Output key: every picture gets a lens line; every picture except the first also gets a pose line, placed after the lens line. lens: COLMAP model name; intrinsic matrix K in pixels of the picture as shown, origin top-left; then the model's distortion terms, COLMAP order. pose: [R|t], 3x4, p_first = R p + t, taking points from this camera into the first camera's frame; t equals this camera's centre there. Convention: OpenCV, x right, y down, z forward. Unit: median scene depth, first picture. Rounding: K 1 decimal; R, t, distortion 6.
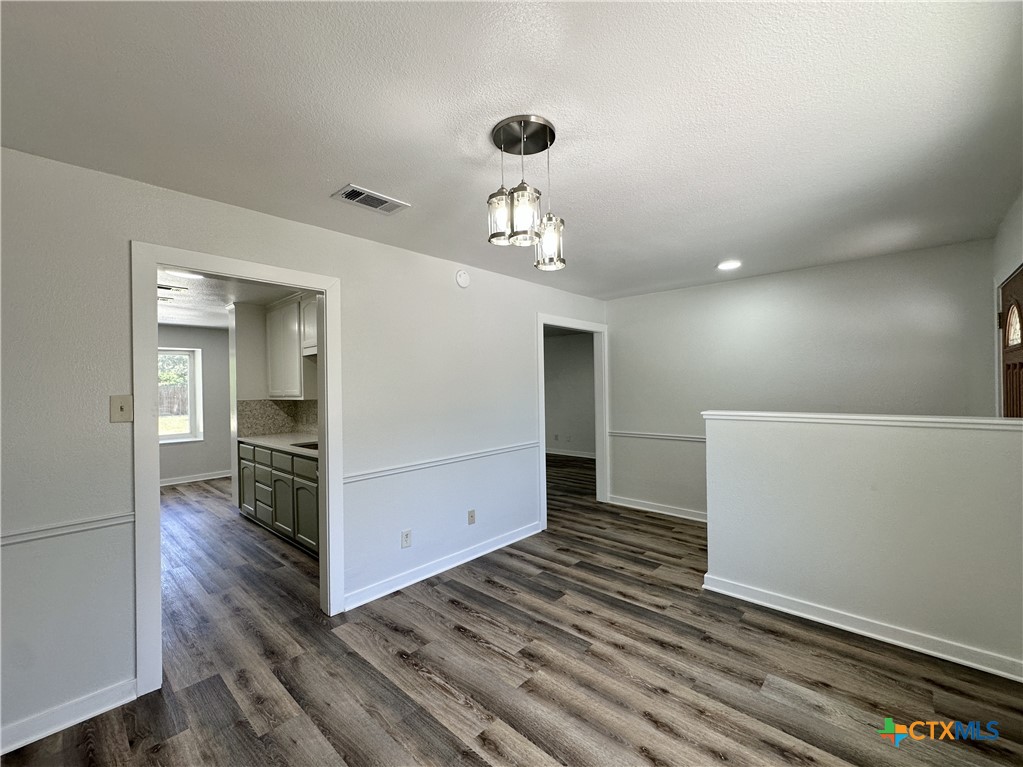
lens RADIAL K [[415.2, 0, 522.1], [0, 415.2, 385.6], [0, 0, 1]] dist [-0.000059, 0.000412]
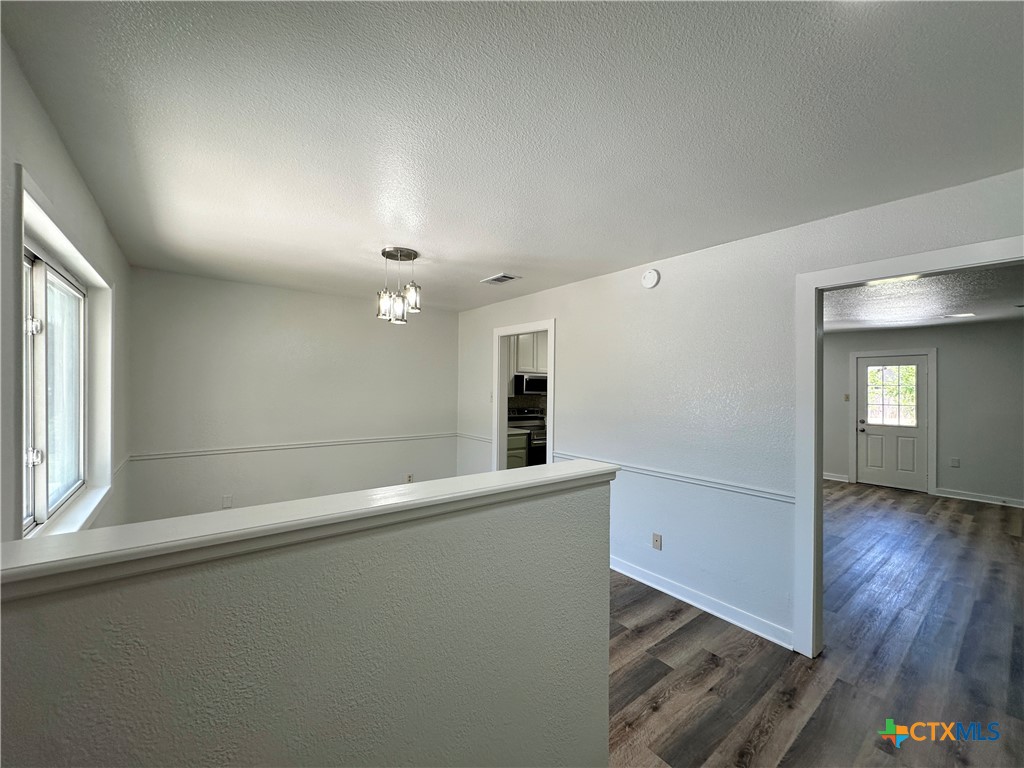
lens RADIAL K [[415.6, 0, 513.4], [0, 415.6, 384.8], [0, 0, 1]] dist [-0.000059, 0.000412]
pose [[-0.176382, 0.003827, -0.984314, 0.809260], [-0.012397, 0.999904, 0.006110, -0.018153], [0.984244, 0.013280, -0.176318, 0.853808]]
